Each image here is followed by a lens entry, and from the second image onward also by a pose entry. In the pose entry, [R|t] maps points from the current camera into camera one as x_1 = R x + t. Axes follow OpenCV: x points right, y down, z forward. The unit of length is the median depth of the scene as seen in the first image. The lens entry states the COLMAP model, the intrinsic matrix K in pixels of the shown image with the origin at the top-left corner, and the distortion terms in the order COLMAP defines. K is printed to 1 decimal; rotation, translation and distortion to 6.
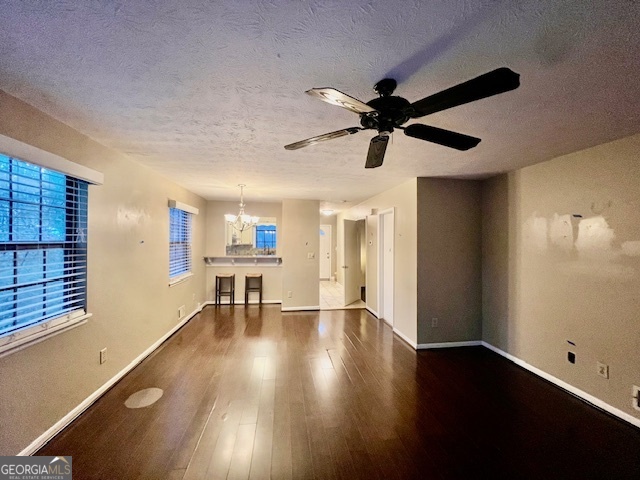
lens RADIAL K [[253.6, 0, 320.0], [0, 253.6, 240.0], [0, 0, 1]] dist [0.000829, 0.000087]
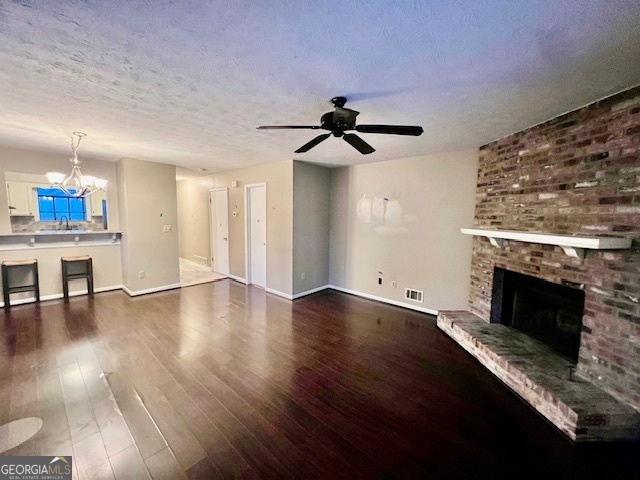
lens RADIAL K [[255.1, 0, 320.0], [0, 255.1, 240.0], [0, 0, 1]] dist [-0.000170, -0.000126]
pose [[0.761535, -0.059701, 0.645369, -0.240974], [-0.012502, 0.994210, 0.106723, -0.000073], [-0.648004, -0.089341, 0.756379, -0.017794]]
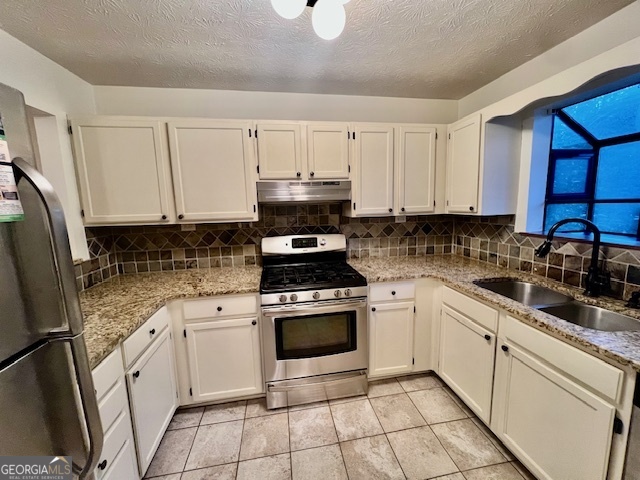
lens RADIAL K [[255.1, 0, 320.0], [0, 255.1, 240.0], [0, 0, 1]] dist [-0.000170, -0.000126]
pose [[0.019330, 0.133080, -0.990917, -0.115435], [0.031213, 0.990539, 0.133638, 0.010473], [0.999326, -0.033512, 0.014993, 1.581972]]
